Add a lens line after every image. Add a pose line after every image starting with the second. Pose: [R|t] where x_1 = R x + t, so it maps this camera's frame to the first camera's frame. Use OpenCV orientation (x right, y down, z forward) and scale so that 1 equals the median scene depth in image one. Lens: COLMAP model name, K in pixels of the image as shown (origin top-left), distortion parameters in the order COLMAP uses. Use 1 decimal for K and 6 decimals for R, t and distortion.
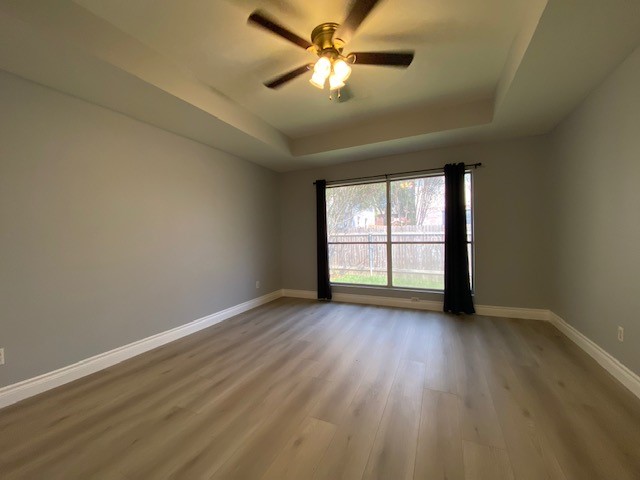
lens RADIAL K [[259.7, 0, 320.0], [0, 259.7, 240.0], [0, 0, 1]] dist [0.044343, -0.032118]
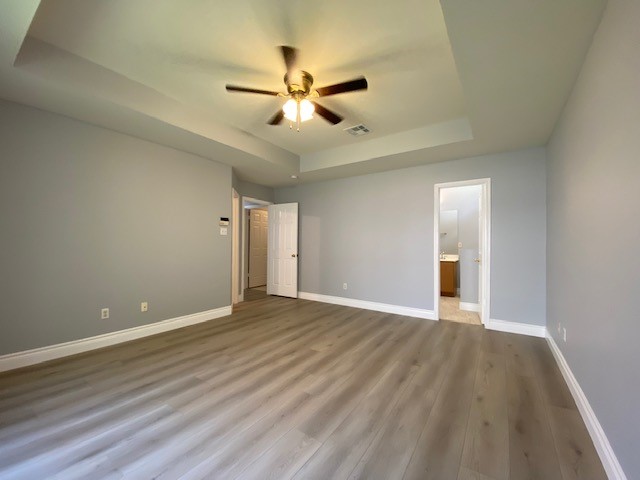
lens RADIAL K [[259.7, 0, 320.0], [0, 259.7, 240.0], [0, 0, 1]] dist [0.044343, -0.032118]
pose [[-0.986396, 0.014715, 0.163729, -0.248896], [0.014997, 0.999887, 0.000491, -0.024754], [-0.163704, 0.002940, -0.986505, 2.176428]]
